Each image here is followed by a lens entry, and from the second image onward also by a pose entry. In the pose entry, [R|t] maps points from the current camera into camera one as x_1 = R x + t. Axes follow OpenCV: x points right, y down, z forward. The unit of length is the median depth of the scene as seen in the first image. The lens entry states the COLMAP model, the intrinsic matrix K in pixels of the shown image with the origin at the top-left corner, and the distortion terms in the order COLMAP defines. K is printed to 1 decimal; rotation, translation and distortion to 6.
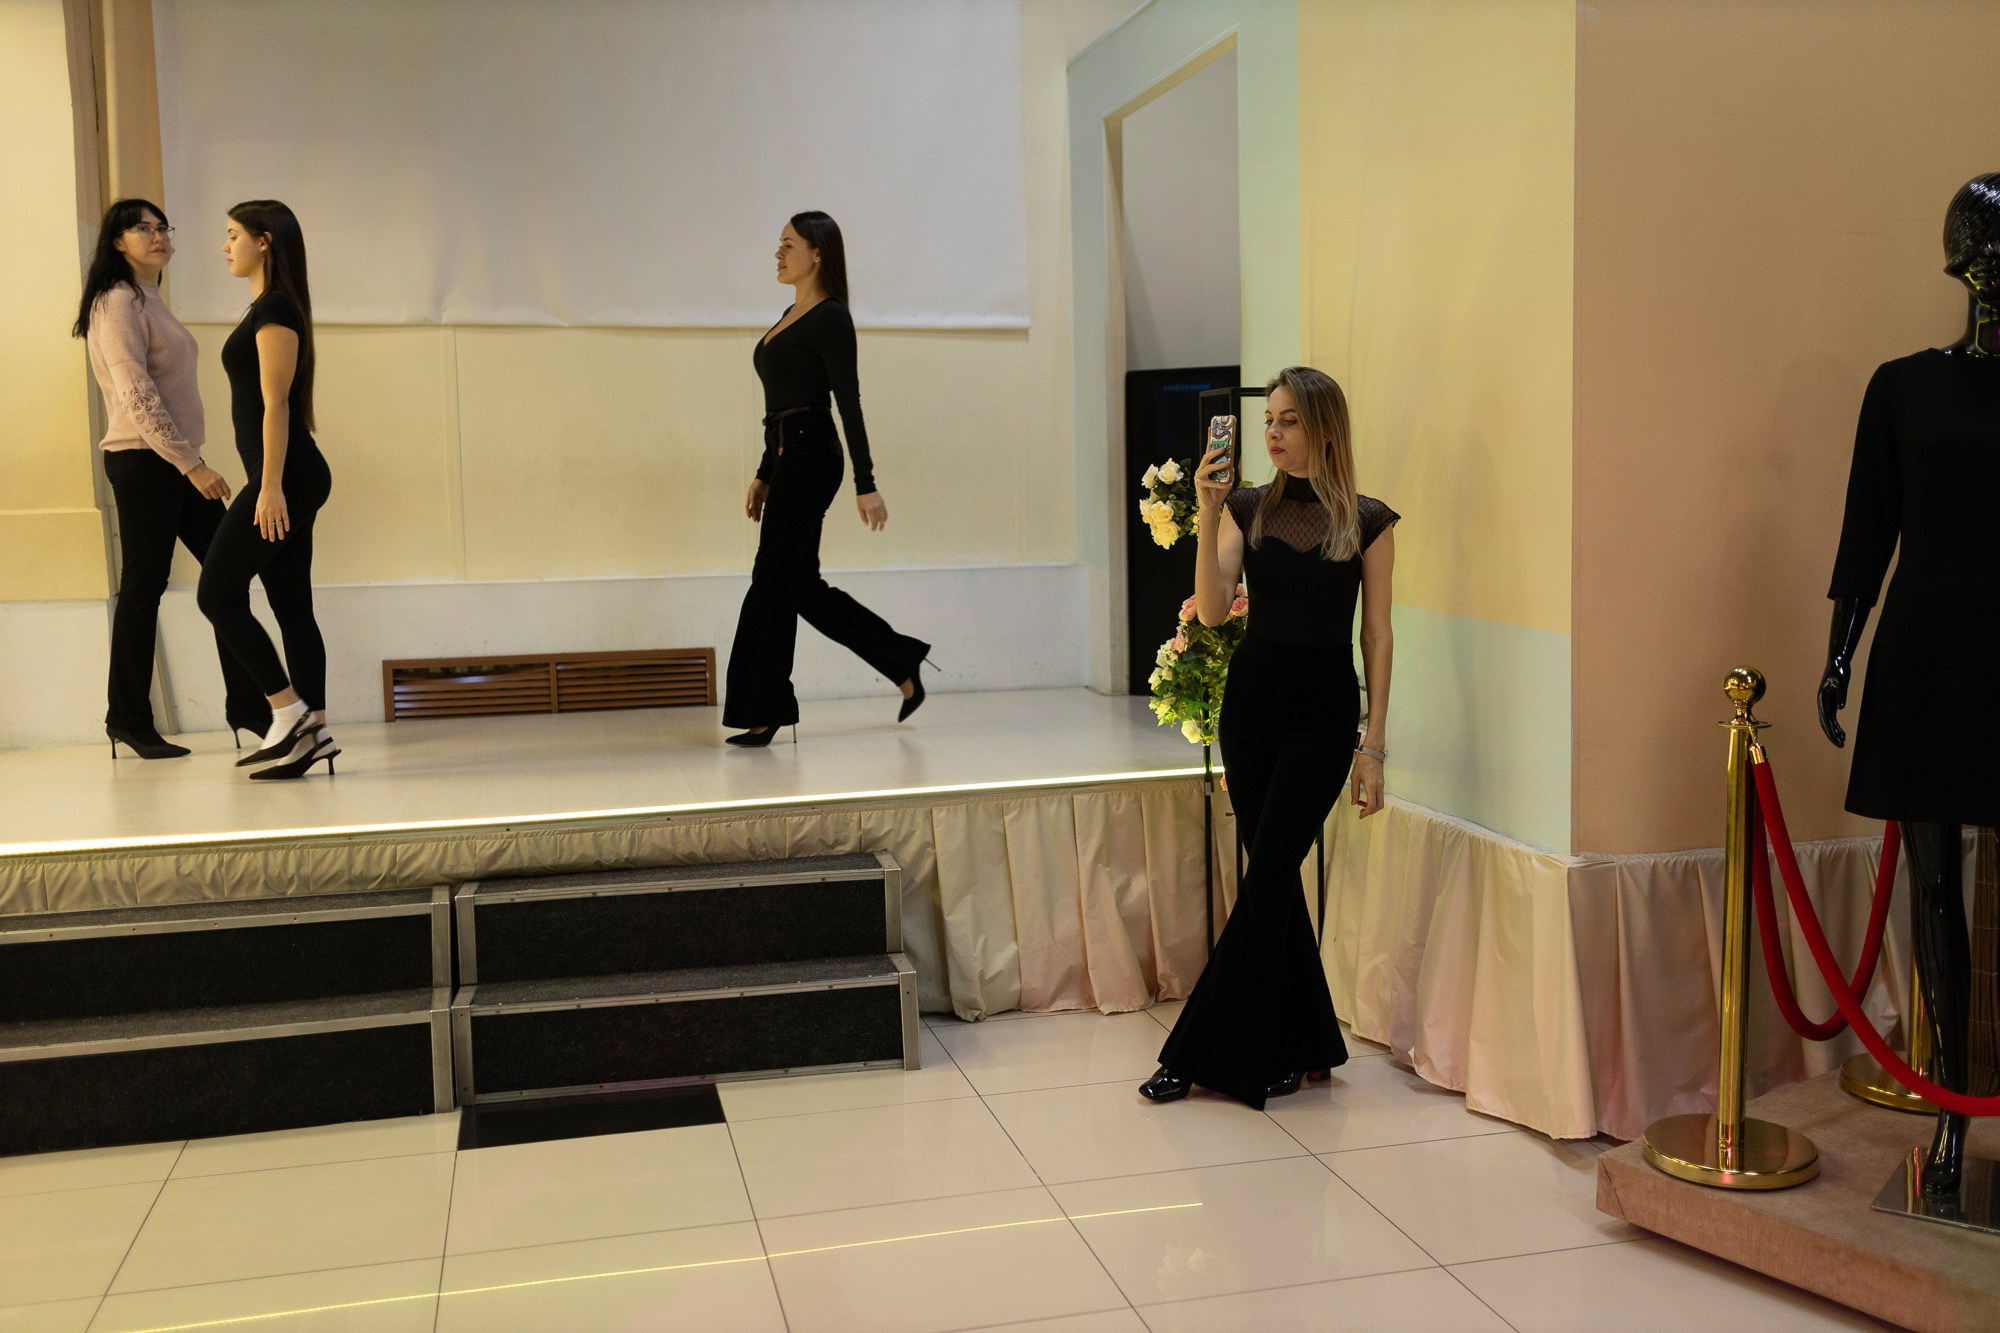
lens RADIAL K [[1850.0, 0, 1000.0], [0, 1850.0, 666.5], [0, 0, 1]] dist [0.018920, 0.005400]
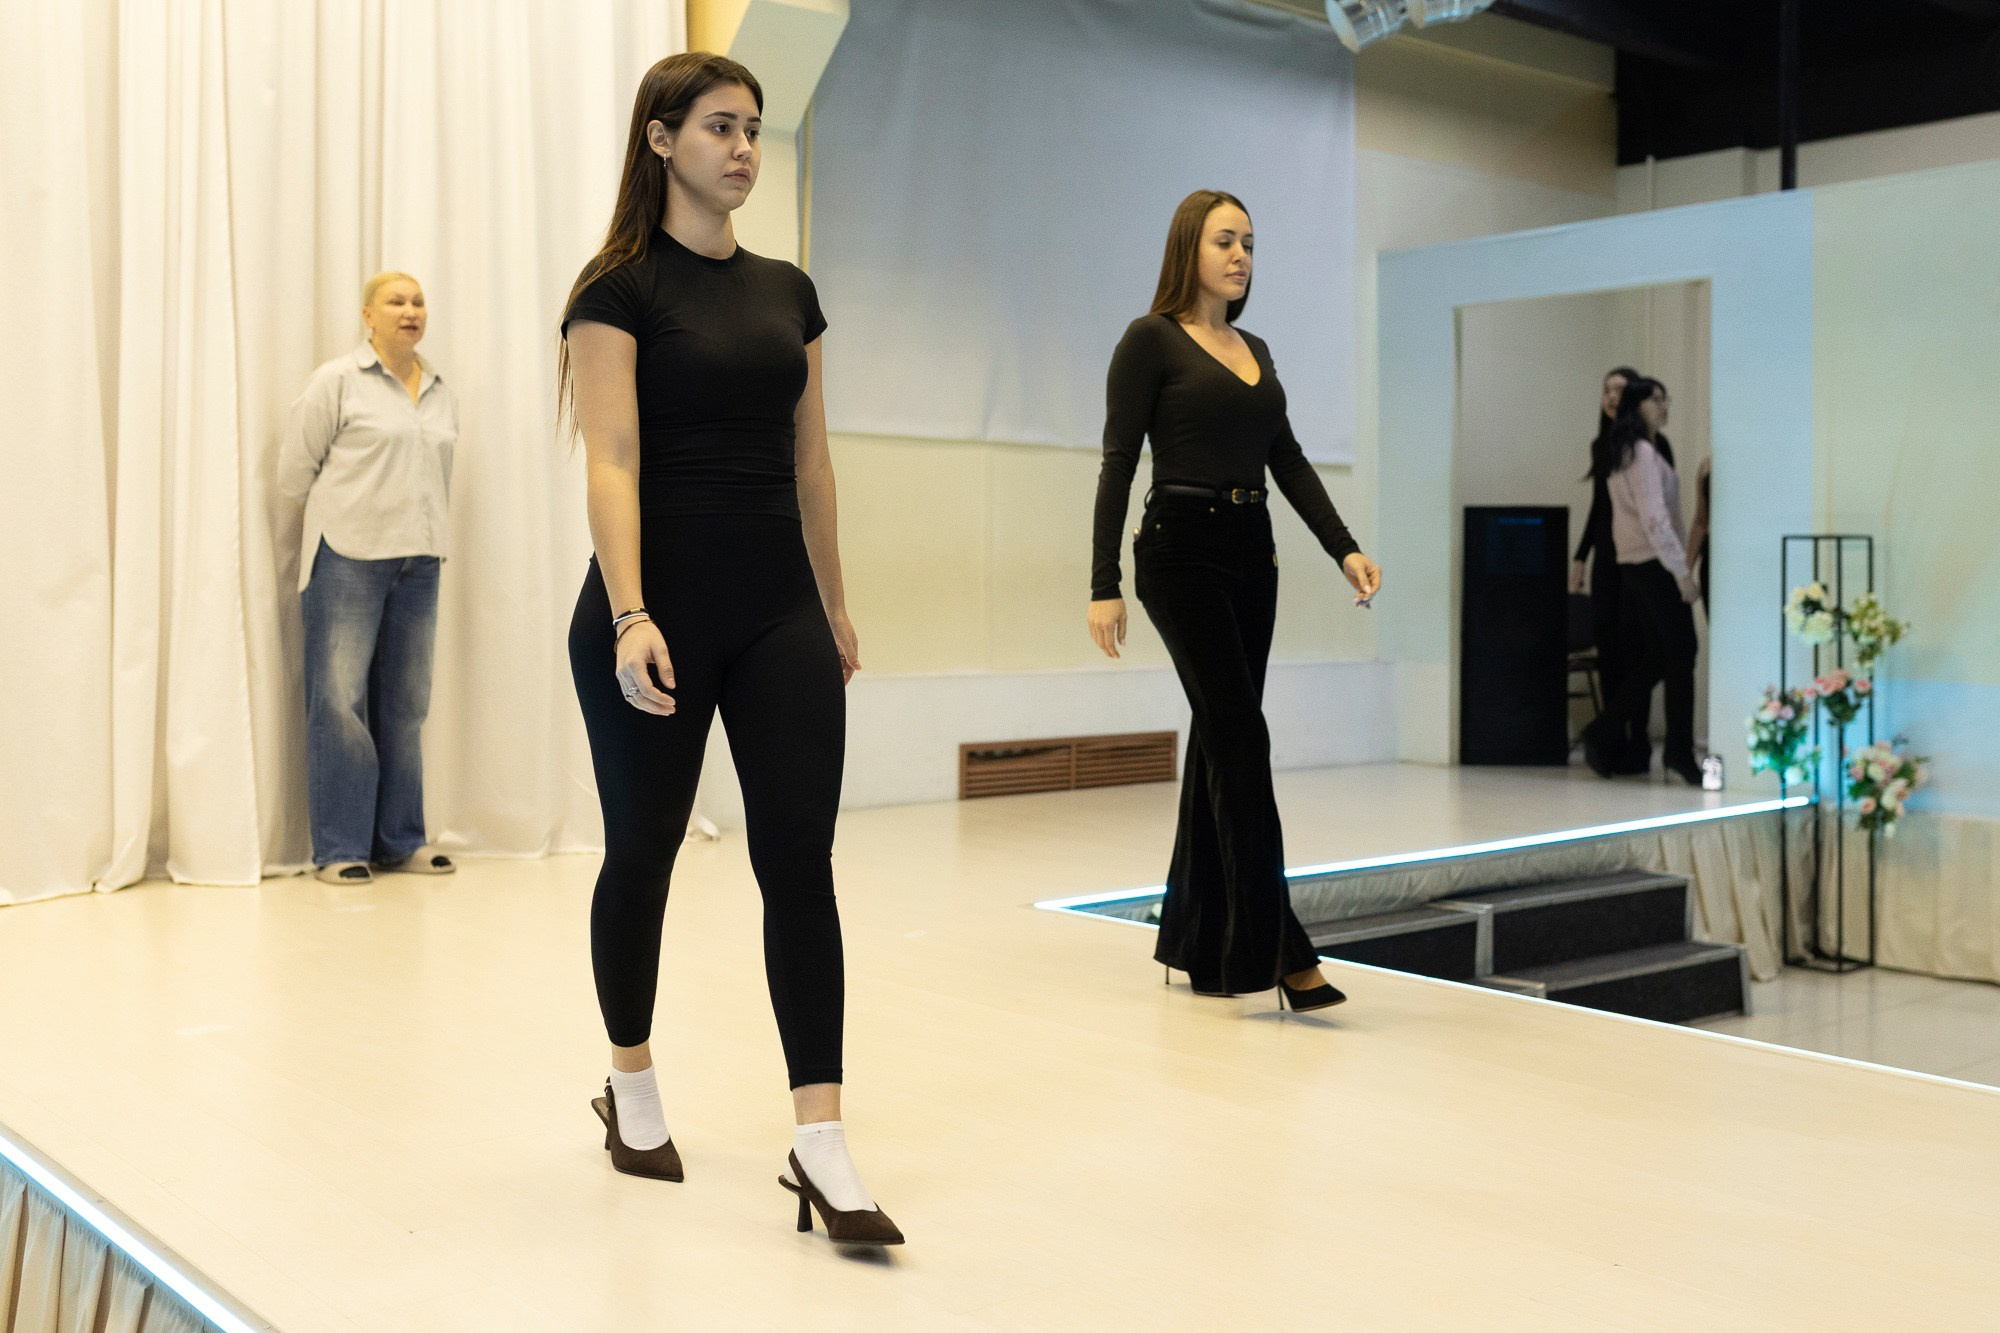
lens RADIAL K [[1950.1, 0, 1000.0], [0, 1950.1, 666.5], [0, 0, 1]] dist [-0.008074, 0.001831]
pose [[0.907615, 0.002547, 0.419795, -1.061501], [0.025409, 0.997815, -0.060988, 0.029495], [-0.419033, 0.066020, 0.905568, -0.075892]]
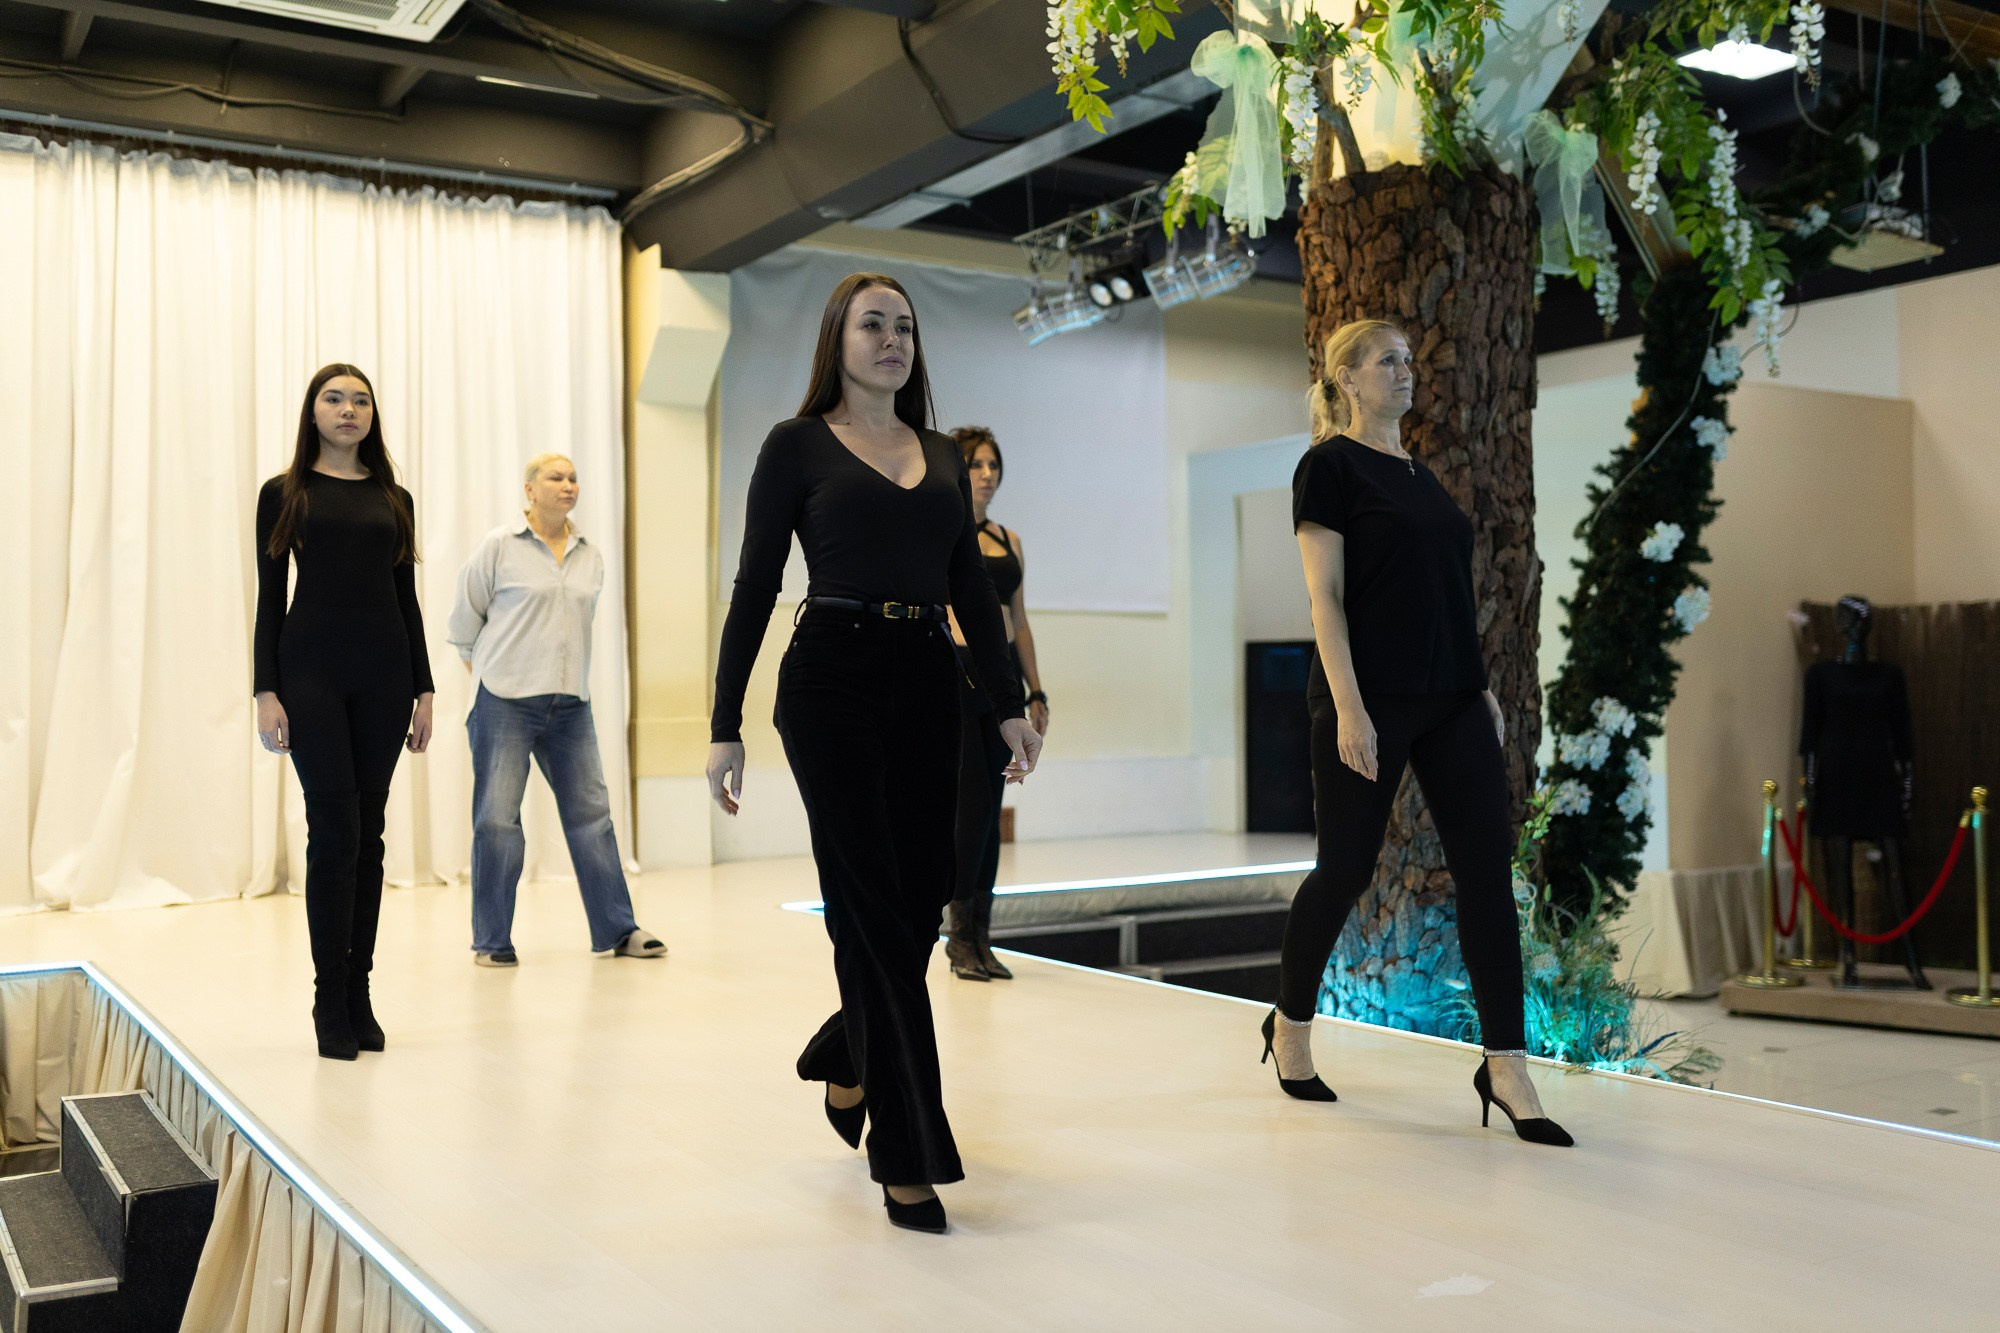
lens RADIAL K [[1894.0, 0, 1002.2], [0, 1894.0, 689.0], [0, 0, 1]] dist [-0.001436, 0.014028]
pose [[0.951343, 0.009361, 0.307992, -0.937458], [0.024673, 0.994015, -0.106422, 0.085925], [-0.307144, 0.108843, 0.945418, -0.768191]]
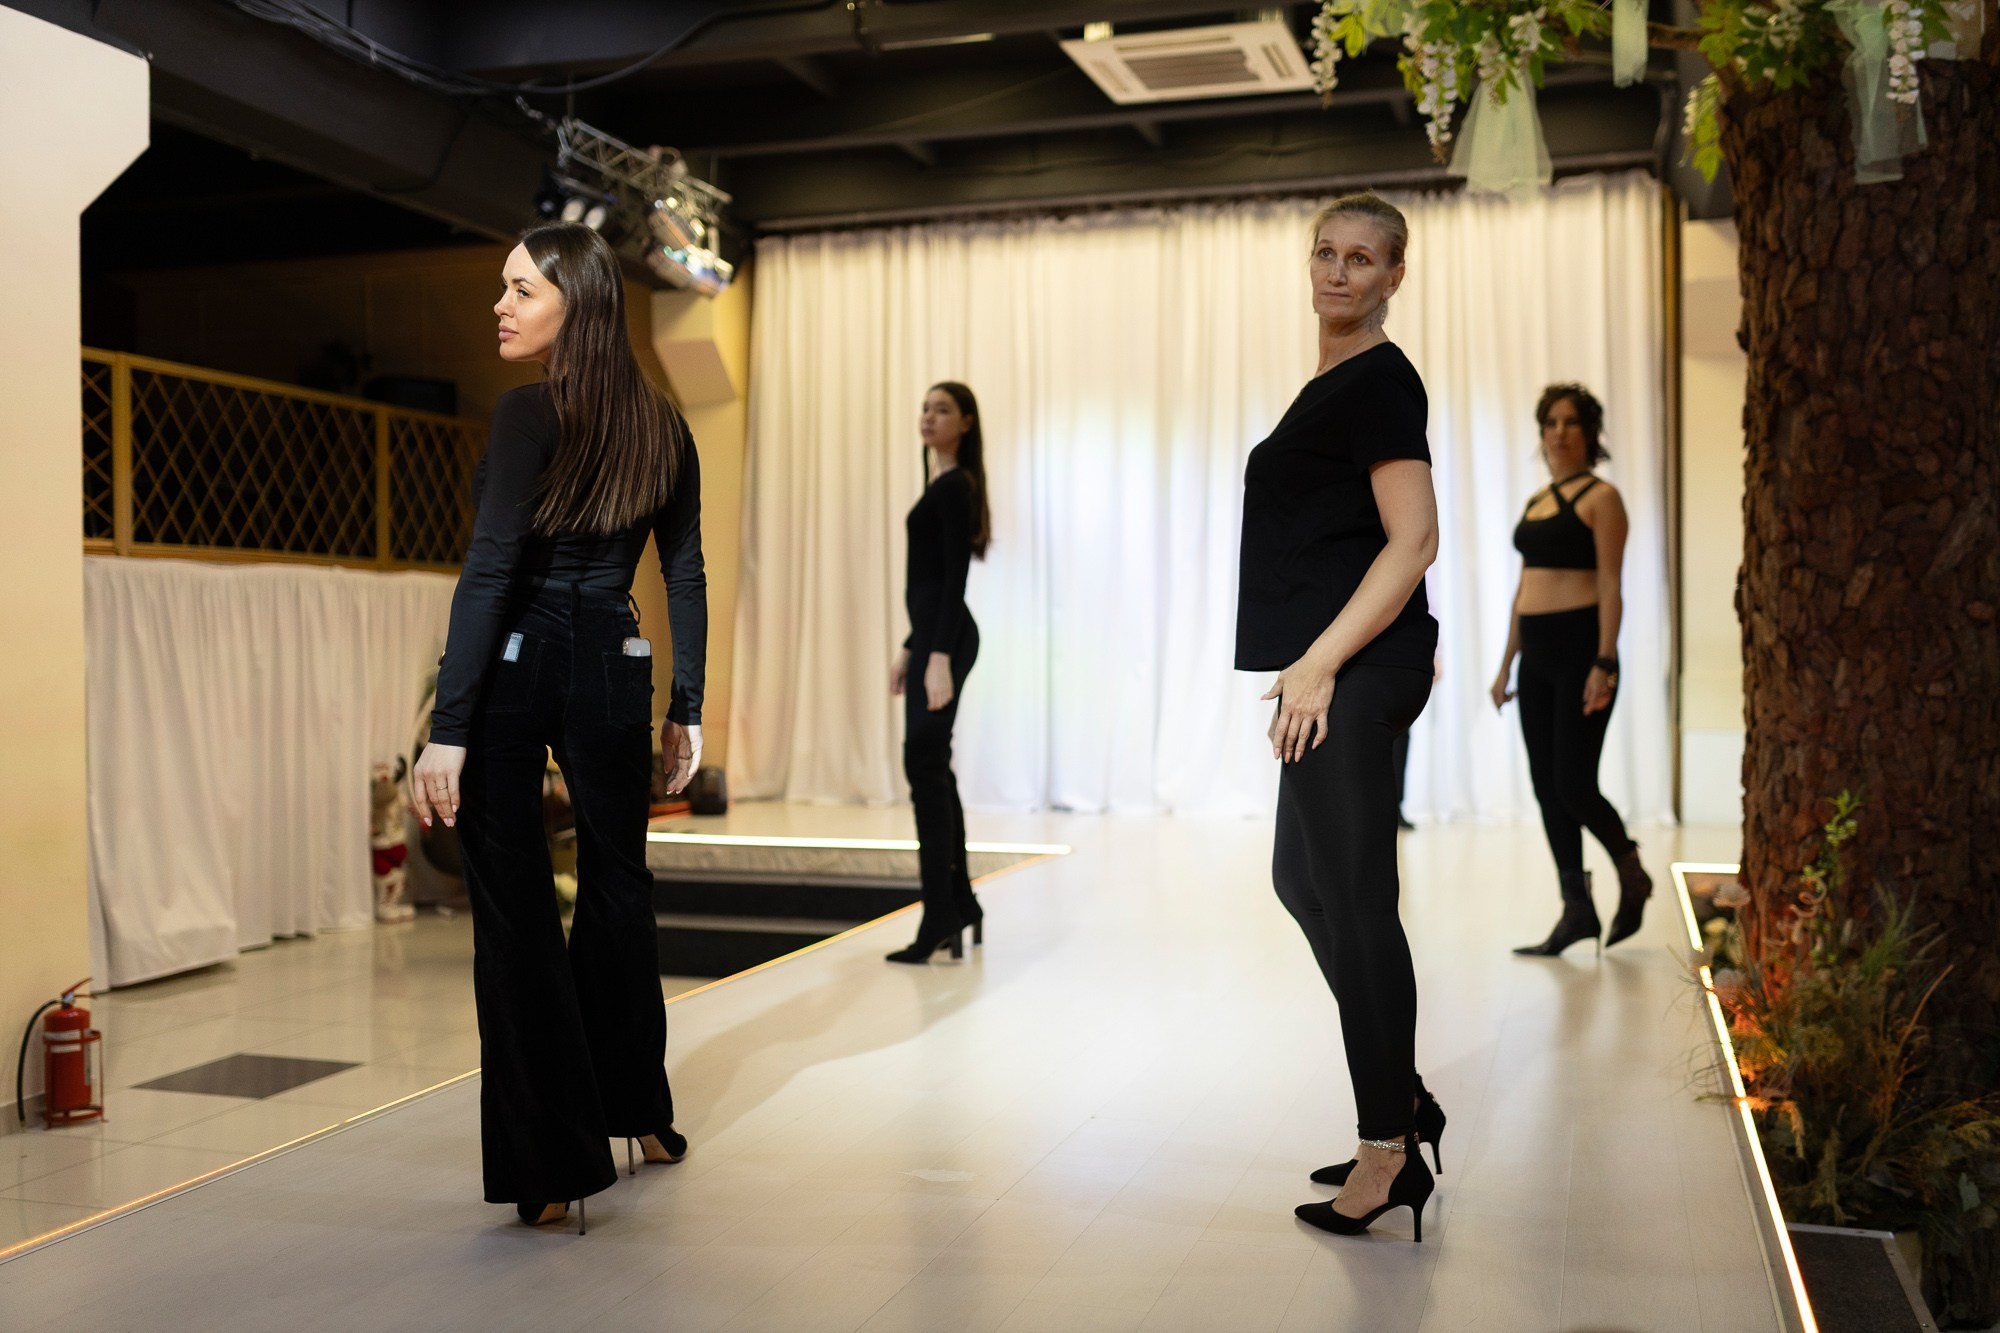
lens RADIAL K [[1894.0, 0, 1002.2], [0, 1894.0, 689.0], [0, 0, 1]] dist [-0.001436, 0.014028]
pose [[0.847433, 0.031300, -0.529979, -0.237613], [-0.069073, 0.996276, -0.051608, 0.065239], [0.526390, 0.080341, 0.846439, -0.839532]]
